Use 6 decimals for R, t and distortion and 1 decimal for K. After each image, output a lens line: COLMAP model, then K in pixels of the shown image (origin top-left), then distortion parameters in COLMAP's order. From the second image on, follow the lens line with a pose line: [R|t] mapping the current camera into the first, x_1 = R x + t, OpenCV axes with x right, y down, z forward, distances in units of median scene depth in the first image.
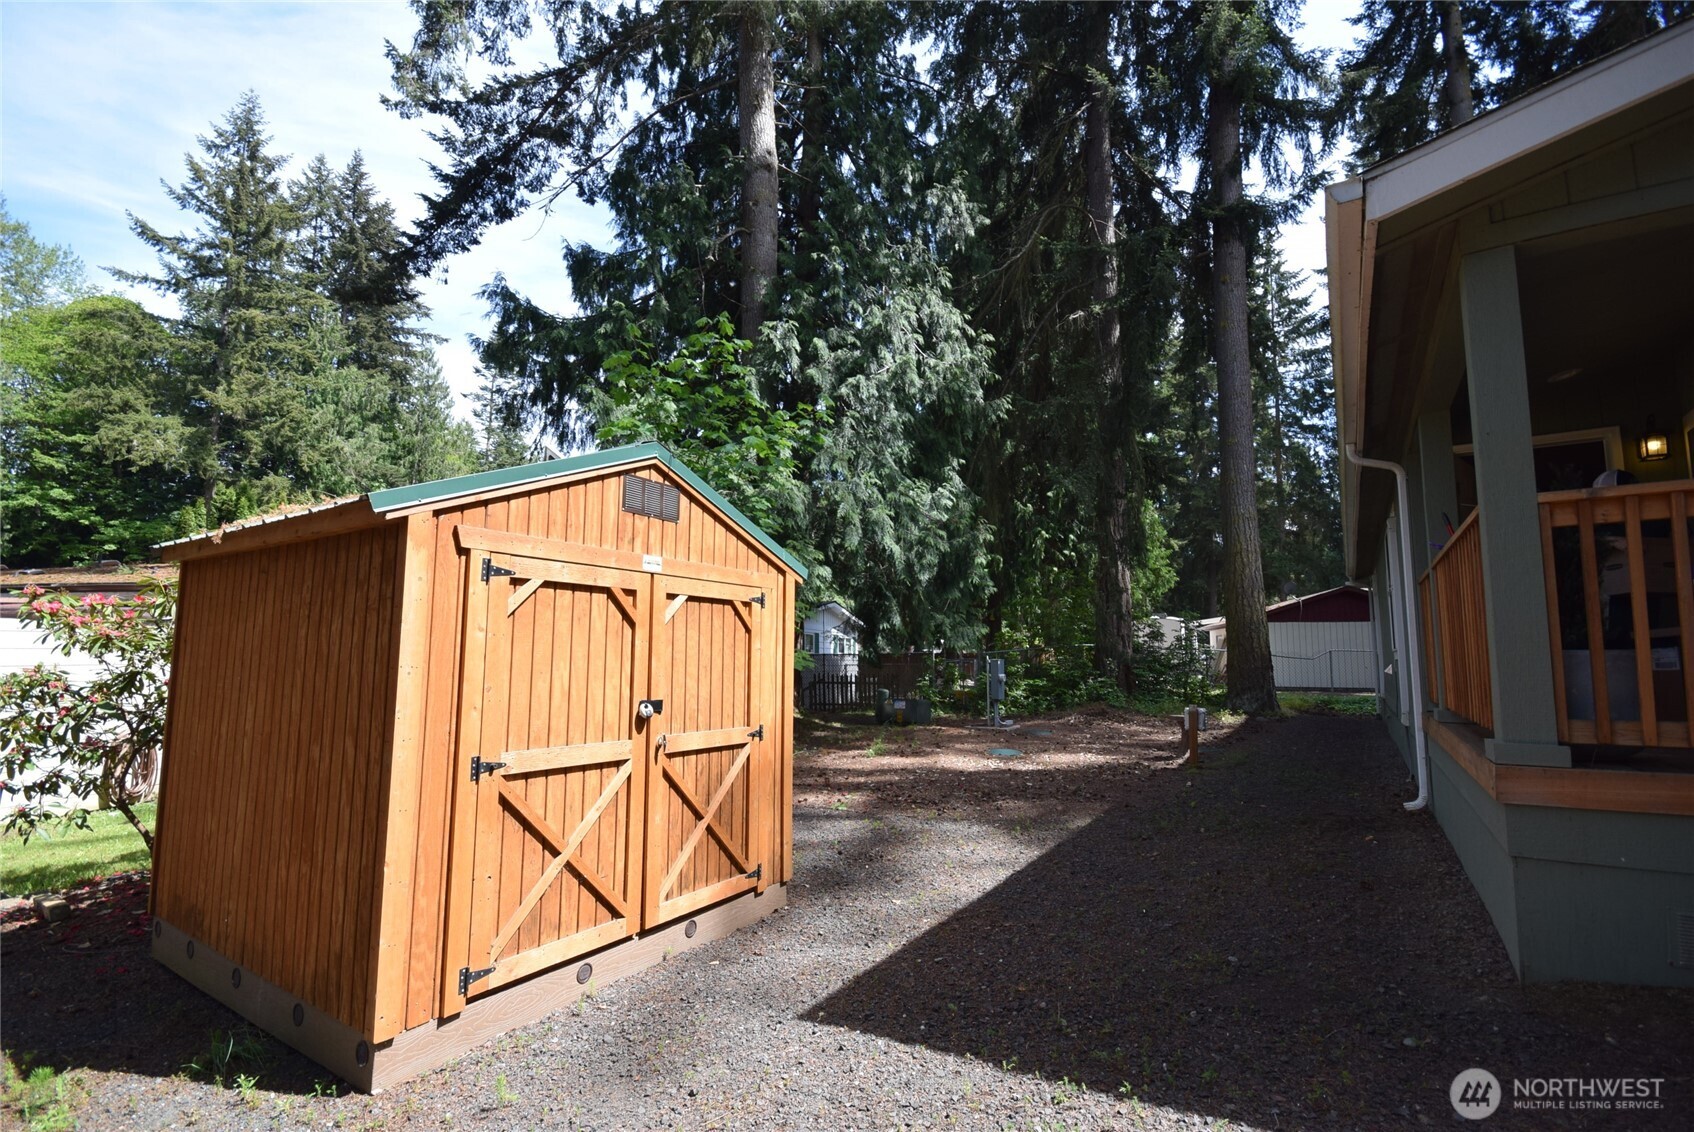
lens RADIAL K [[760.0, 0, 854.3], [0, 760.0, 581.4], [0, 0, 1]] dist [0.006912, -0.007728]
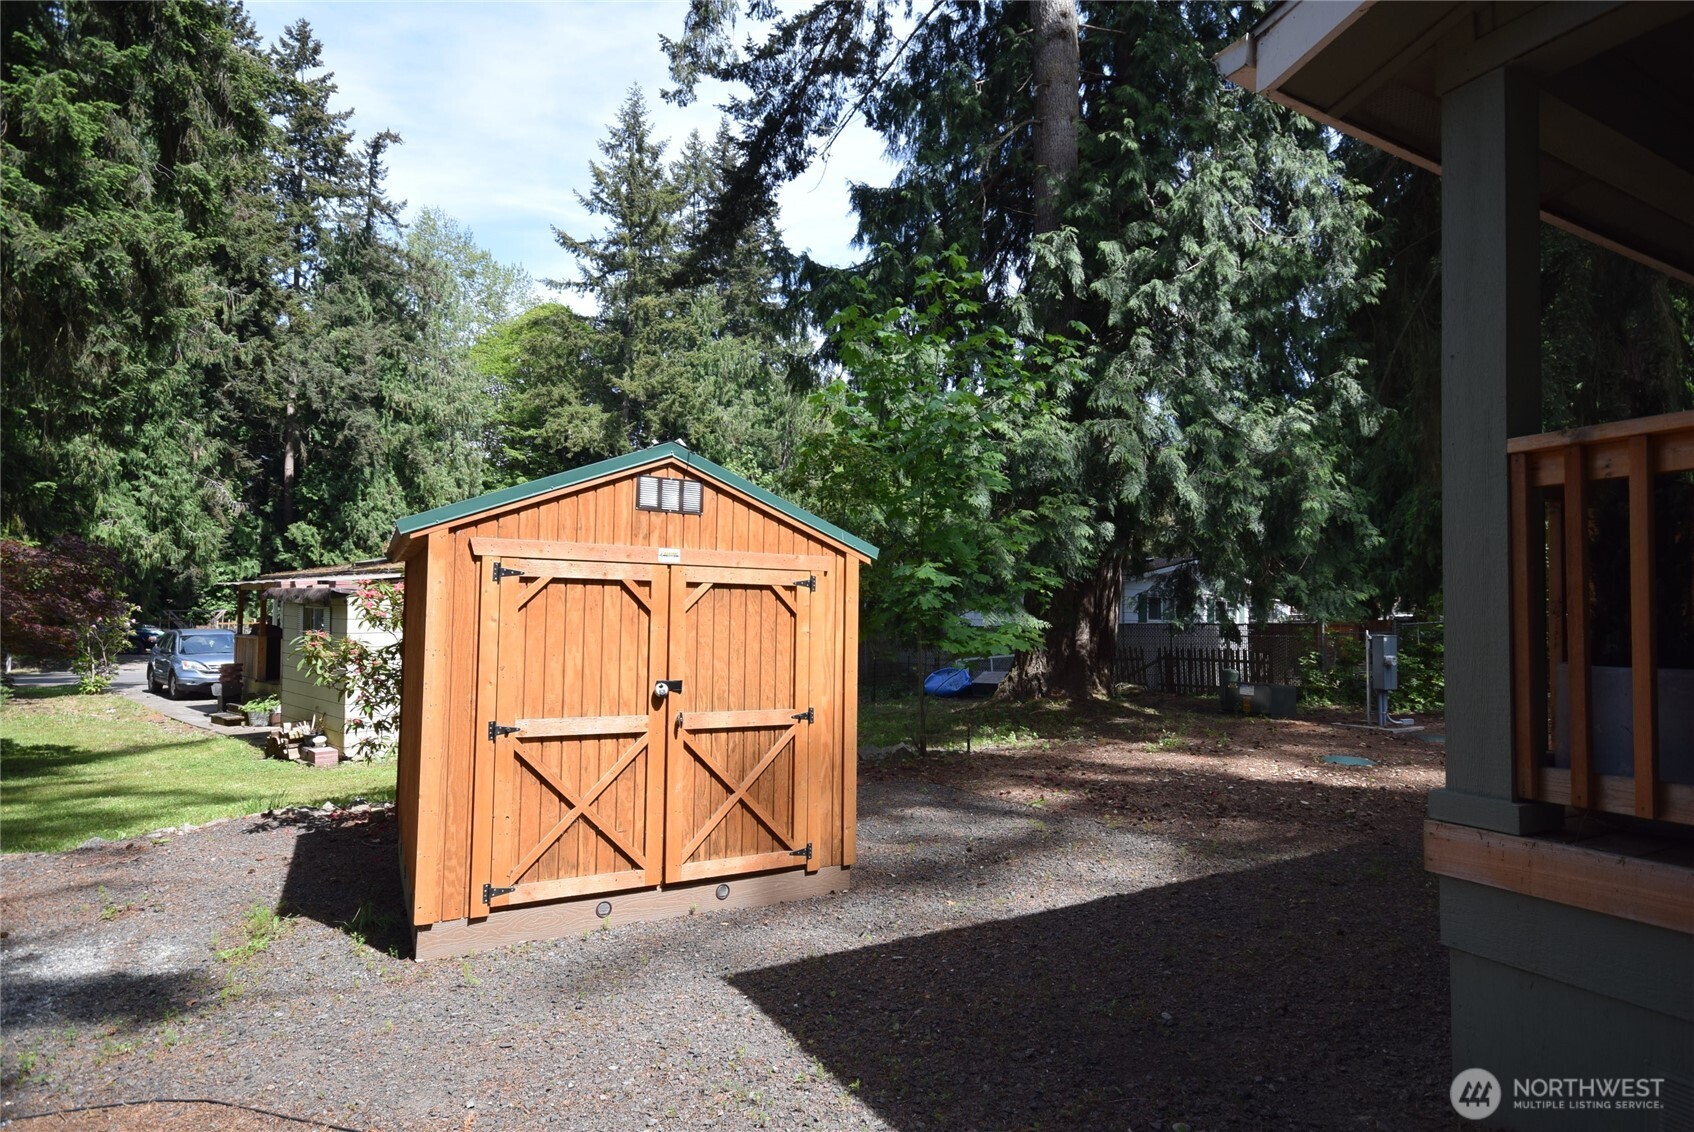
lens RADIAL K [[893.6, 0, 840.9], [0, 893.6, 584.4], [0, 0, 1]] dist [0.010301, 0.002216]
pose [[0.878737, -0.010928, -0.477181, 0.129745], [0.038948, 0.998046, 0.048867, -0.008226], [0.475715, -0.061527, 0.877445, -0.001895]]
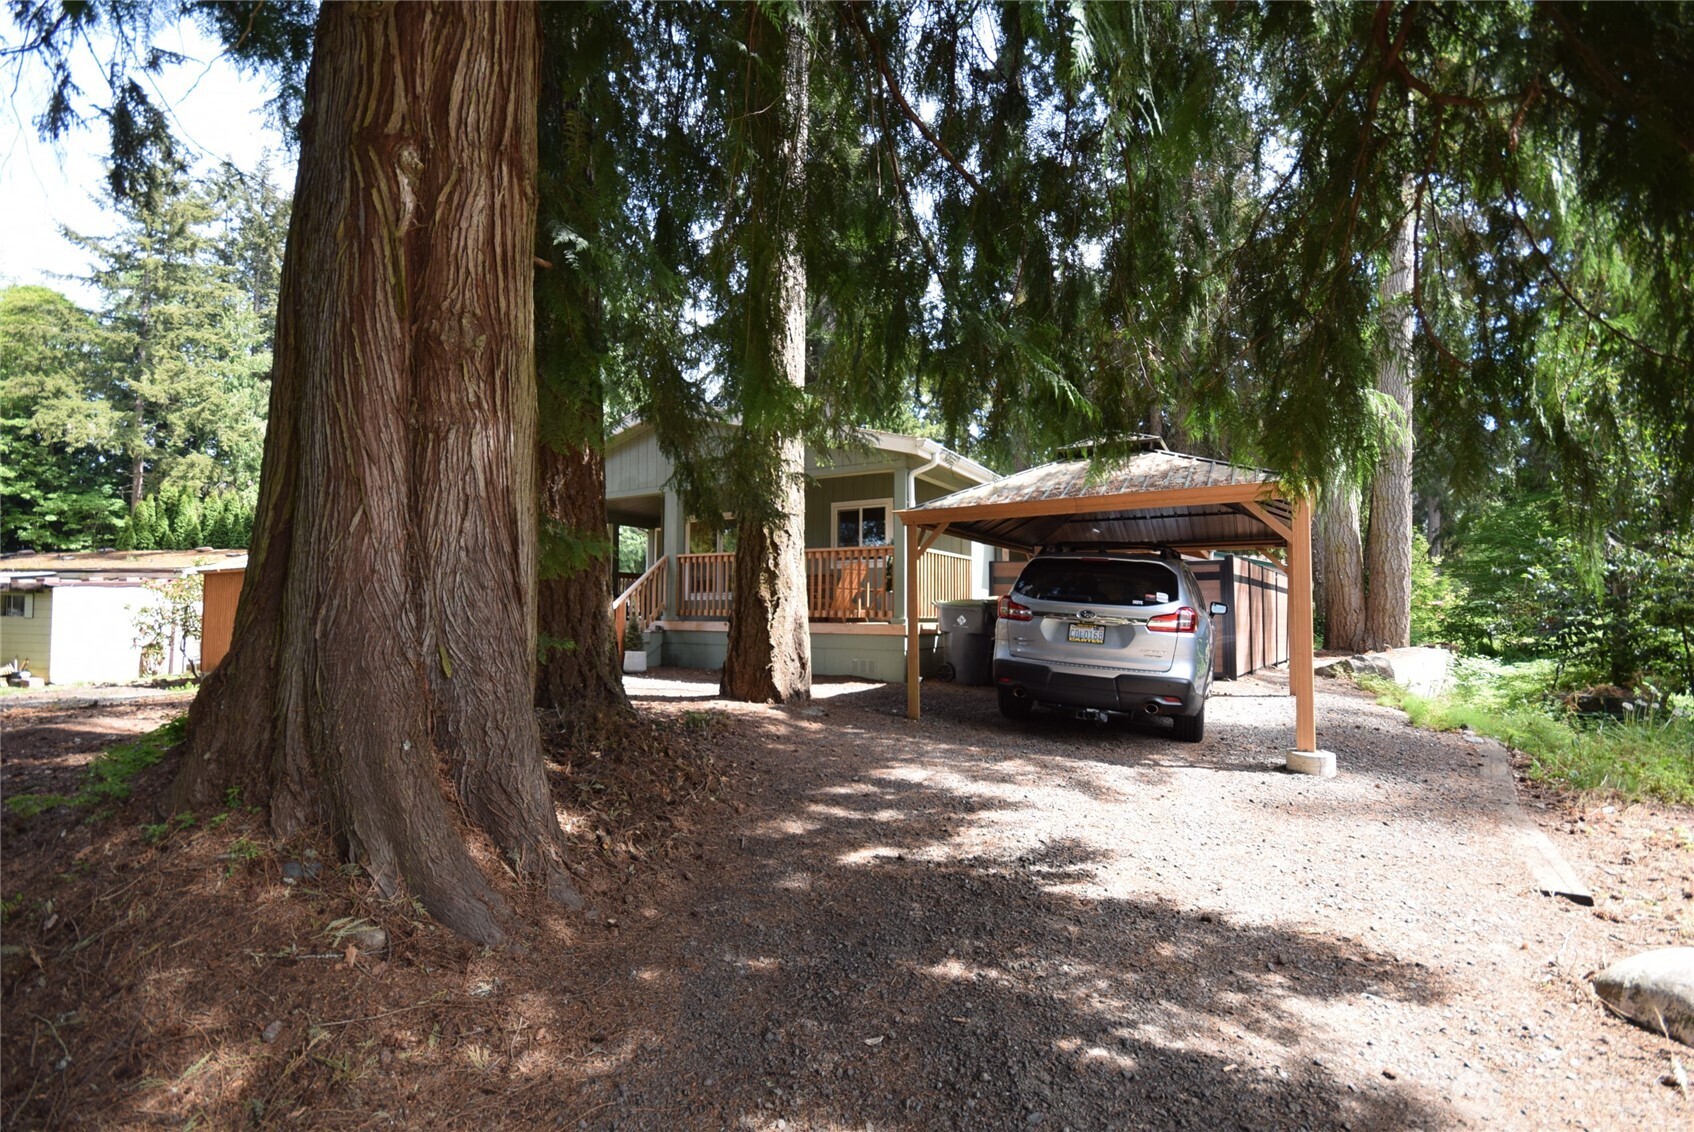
lens RADIAL K [[760.0, 0, 846.8], [0, 760.0, 580.6], [0, 0, 1]] dist [0.006912, -0.007728]
pose [[0.997835, 0.006140, 0.065484, 0.357616], [-0.009846, 0.998358, 0.056426, -0.067716], [-0.065030, -0.056948, 0.996257, -0.554210]]
